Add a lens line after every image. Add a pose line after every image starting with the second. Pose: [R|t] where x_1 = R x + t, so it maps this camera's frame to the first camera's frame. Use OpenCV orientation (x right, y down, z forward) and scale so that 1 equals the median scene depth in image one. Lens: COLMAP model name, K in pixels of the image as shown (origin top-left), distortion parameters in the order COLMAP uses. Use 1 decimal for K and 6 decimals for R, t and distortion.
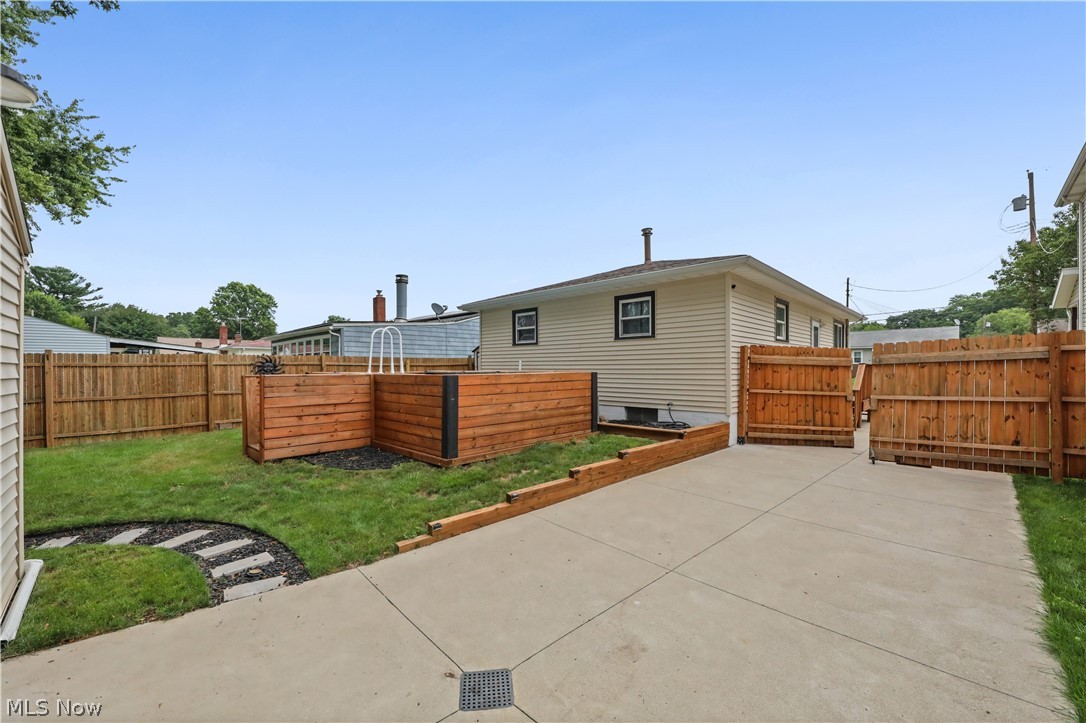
lens RADIAL K [[425.2, 0, 541.9], [0, 425.2, 370.7], [0, 0, 1]] dist [0.003951, -0.000370]
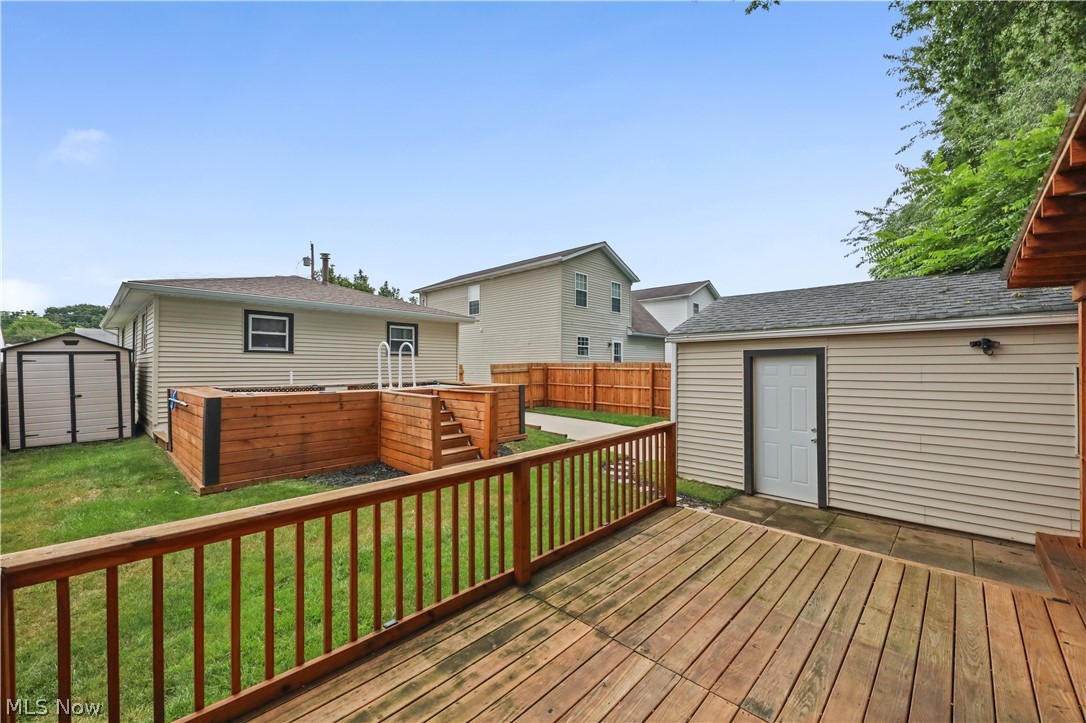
lens RADIAL K [[425.2, 0, 541.9], [0, 425.2, 370.7], [0, 0, 1]] dist [0.003951, -0.000370]
pose [[-0.028533, -0.009644, 0.999546, -0.983723], [0.004514, 0.999942, 0.009777, -0.031479], [-0.999583, 0.004791, -0.028488, 0.496326]]
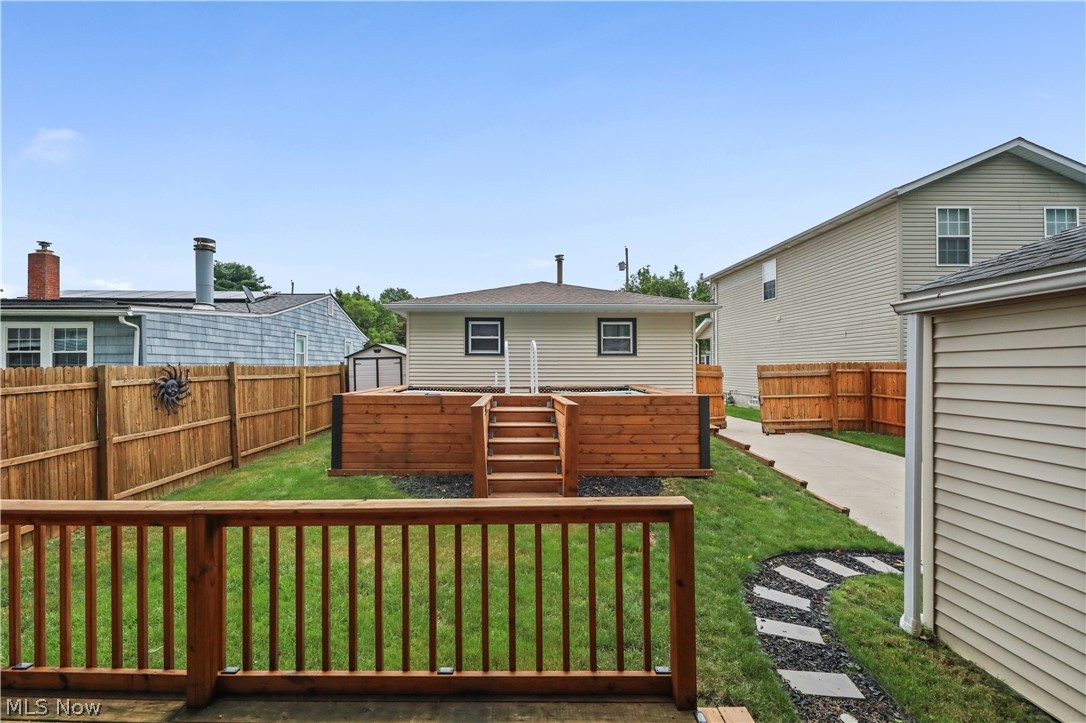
lens RADIAL K [[445.6, 0, 511.8], [0, 445.6, 366.6], [0, 0, 1]] dist [0.001146, -0.000274]
pose [[0.716303, 0.002565, 0.697785, -0.731677], [0.002123, 0.999981, -0.005856, -0.031199], [-0.697787, 0.005676, 0.716283, 0.260094]]
